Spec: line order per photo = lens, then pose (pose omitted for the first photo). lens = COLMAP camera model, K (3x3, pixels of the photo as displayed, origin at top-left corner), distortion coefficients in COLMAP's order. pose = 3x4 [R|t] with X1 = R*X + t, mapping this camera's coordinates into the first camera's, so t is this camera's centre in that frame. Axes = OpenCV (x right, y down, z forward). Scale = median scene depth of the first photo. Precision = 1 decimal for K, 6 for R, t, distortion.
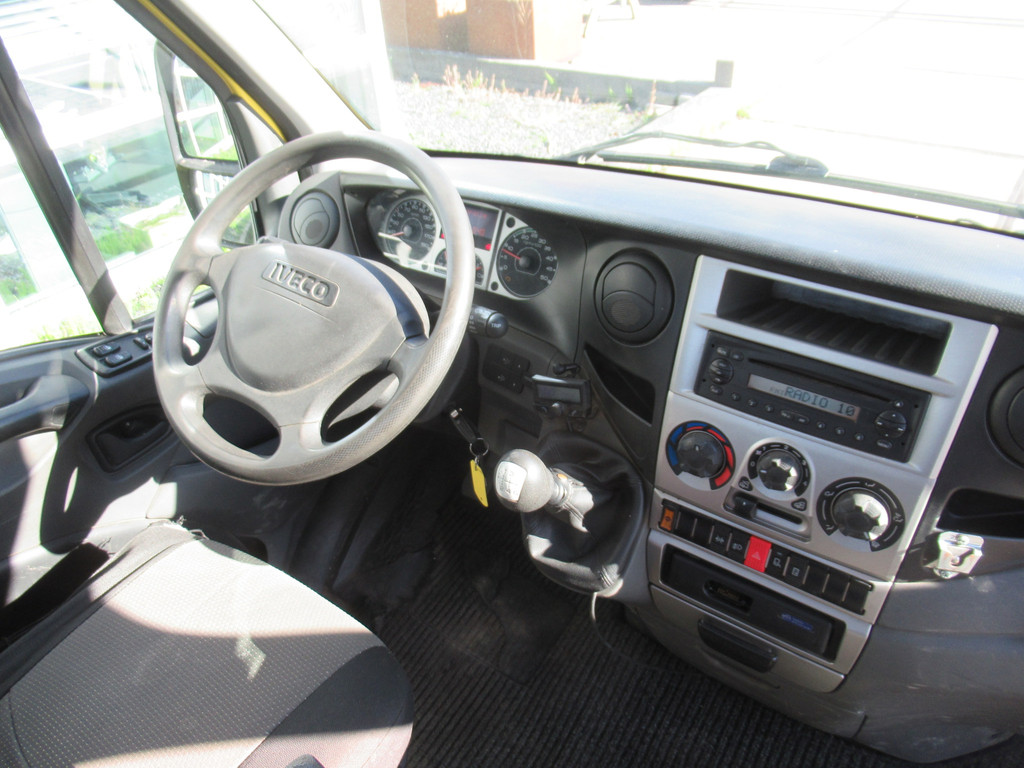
lens RADIAL K [[767.2, 0, 512.7], [0, 767.2, 381.7], [0, 0, 1]] dist [-0.016851, -0.000816]
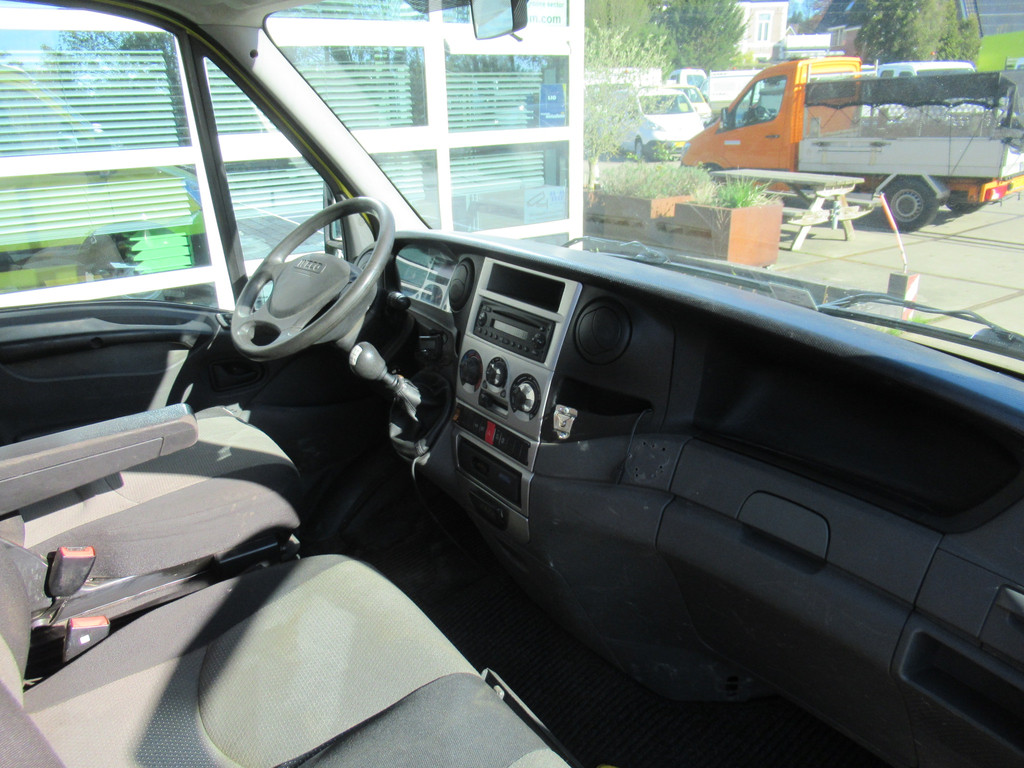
lens RADIAL K [[767.2, 0, 511.0], [0, 767.2, 386.9], [0, 0, 1]] dist [-0.016851, -0.000816]
pose [[0.941918, 0.150145, -0.300413, 0.851935], [-0.218421, 0.953351, -0.208362, 0.470134], [0.255114, 0.261877, 0.930773, -0.562382]]
